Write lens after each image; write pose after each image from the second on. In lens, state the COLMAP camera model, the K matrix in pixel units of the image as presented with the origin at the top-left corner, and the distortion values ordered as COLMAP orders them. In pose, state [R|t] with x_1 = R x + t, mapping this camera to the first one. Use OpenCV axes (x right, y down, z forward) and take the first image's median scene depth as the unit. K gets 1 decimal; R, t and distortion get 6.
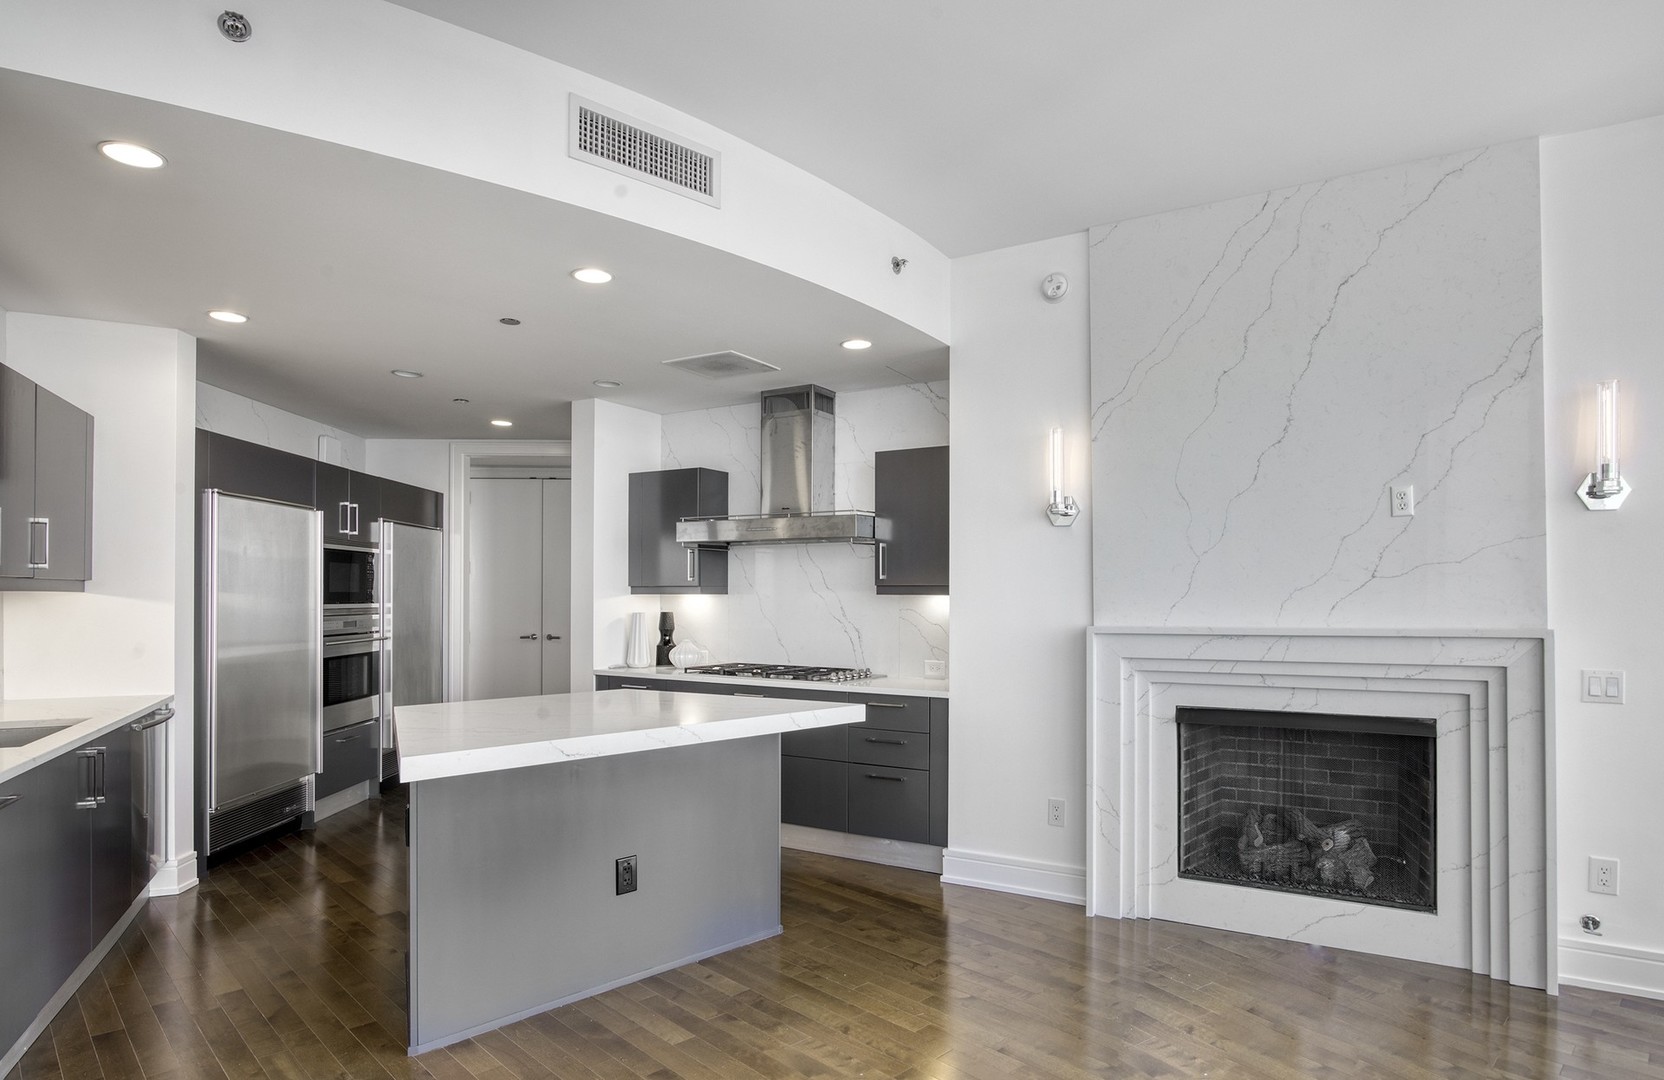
lens RADIAL K [[928.0, 0, 833.2], [0, 928.0, 588.6], [0, 0, 1]] dist [0.000724, 0.000234]
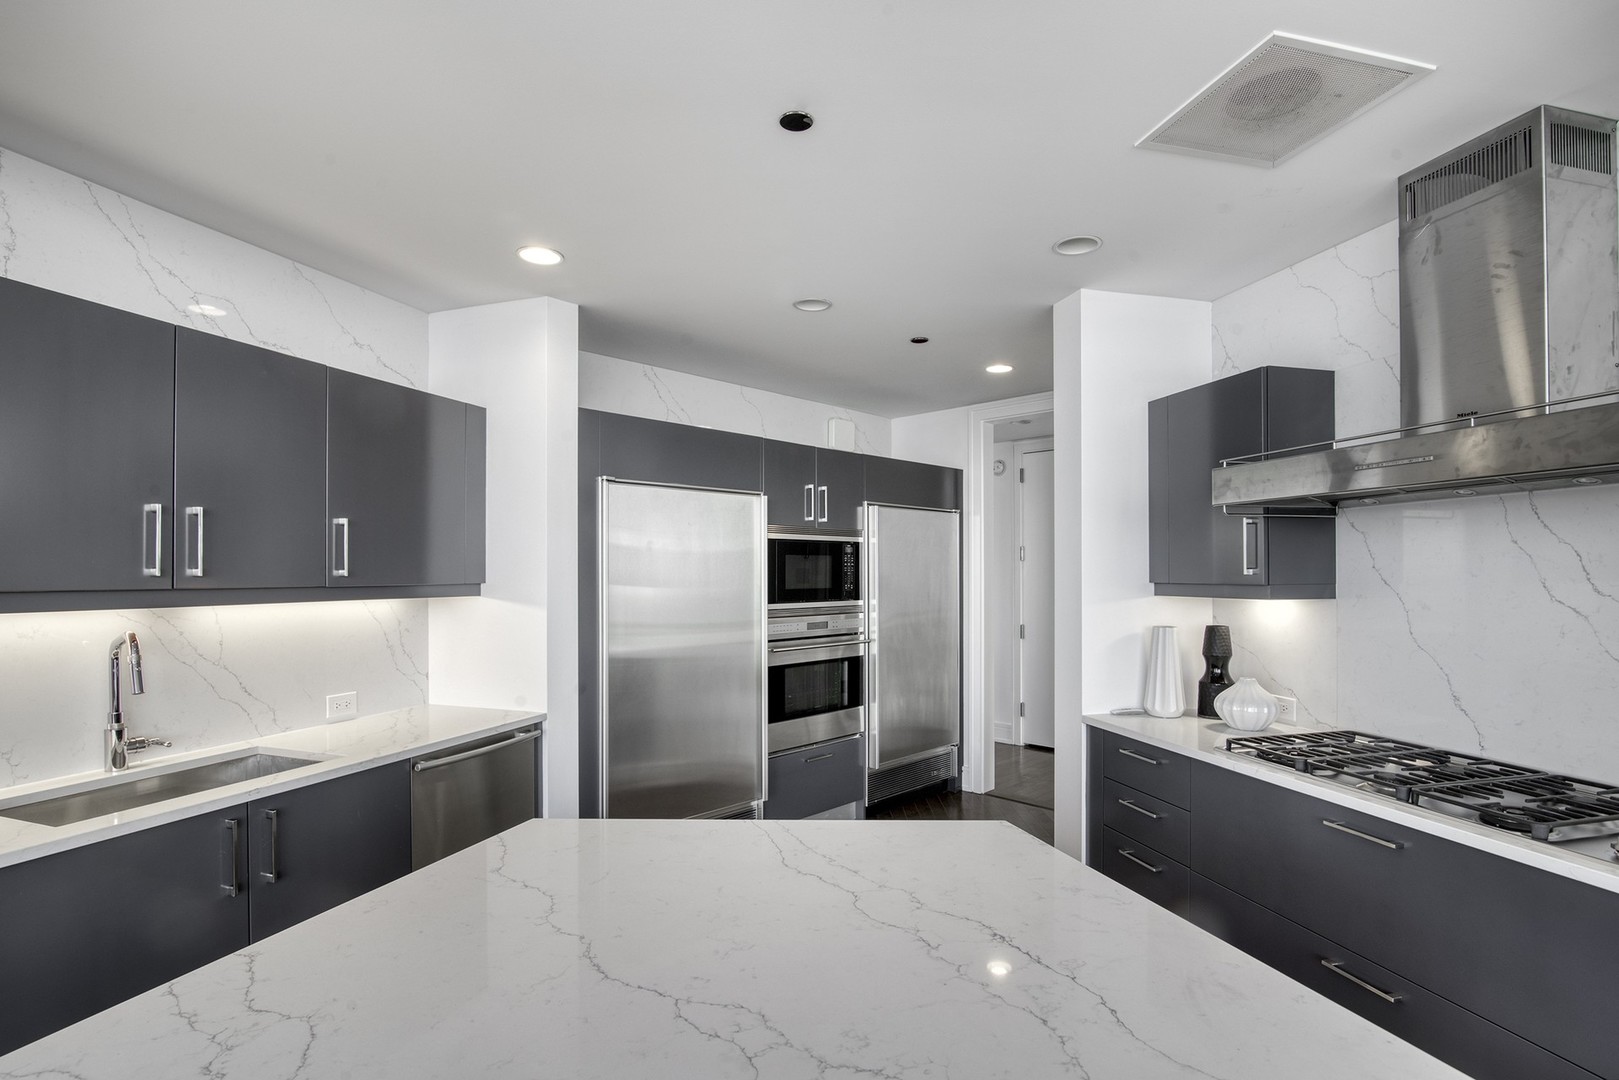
lens RADIAL K [[769.9, 0, 810.8], [0, 769.9, 571.2], [0, 0, 1]] dist [-0.017991, 0.000030]
pose [[0.699066, -0.005287, -0.715038, -0.010768], [0.009483, 0.999953, 0.001877, -0.013604], [0.714995, -0.008093, 0.699083, 0.488403]]
